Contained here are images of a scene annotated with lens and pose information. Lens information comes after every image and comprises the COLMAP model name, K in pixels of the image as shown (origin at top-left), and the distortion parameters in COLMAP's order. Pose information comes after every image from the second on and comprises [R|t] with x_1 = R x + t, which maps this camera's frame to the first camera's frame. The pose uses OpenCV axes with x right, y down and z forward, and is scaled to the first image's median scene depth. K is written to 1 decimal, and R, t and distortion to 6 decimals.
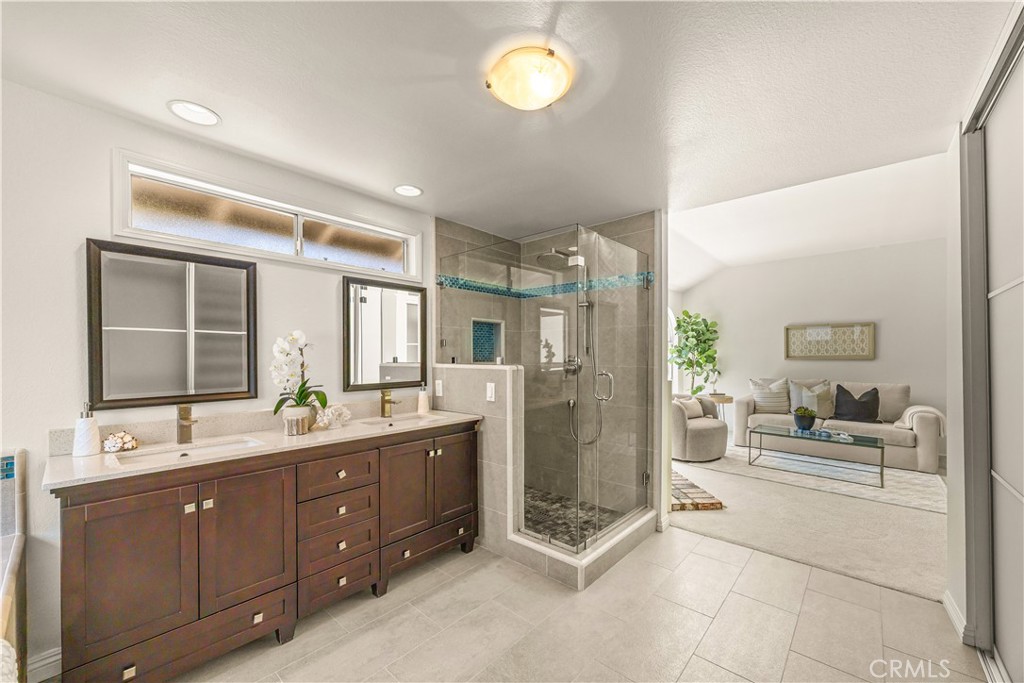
lens RADIAL K [[393.0, 0, 515.9], [0, 393.0, 355.8], [0, 0, 1]] dist [-0.001893, -0.000538]
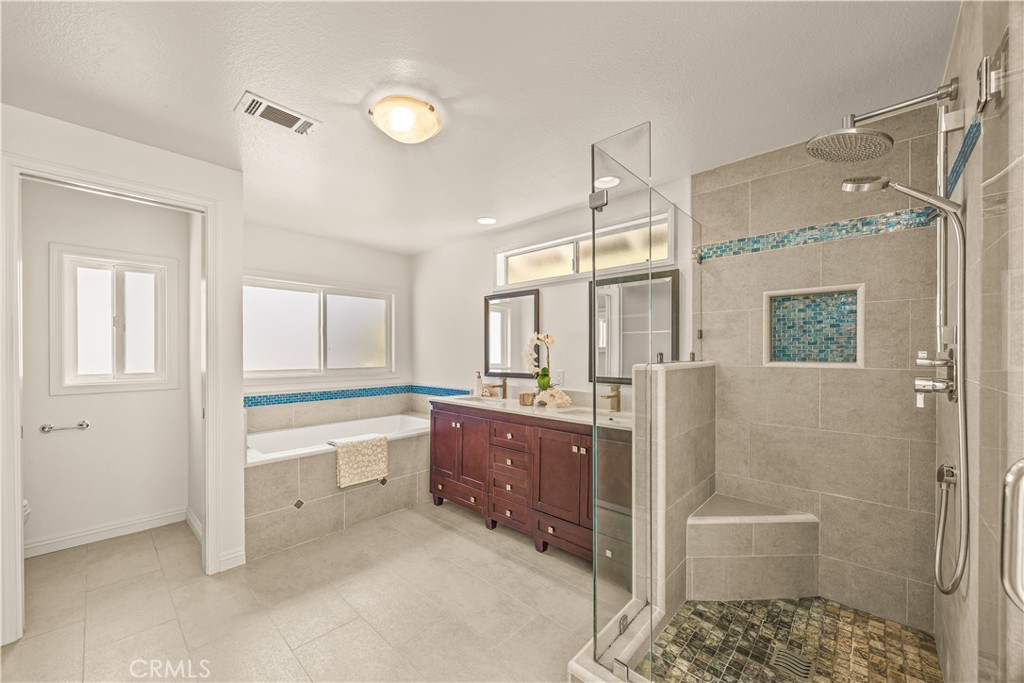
lens RADIAL K [[393.0, 0, 502.6], [0, 393.0, 351.1], [0, 0, 1]] dist [-0.001893, -0.000538]
pose [[-0.026953, -0.001093, -0.999636, 0.817339], [-0.005324, 0.999985, -0.000950, 0.004222], [0.999623, 0.005297, -0.026959, 0.882540]]
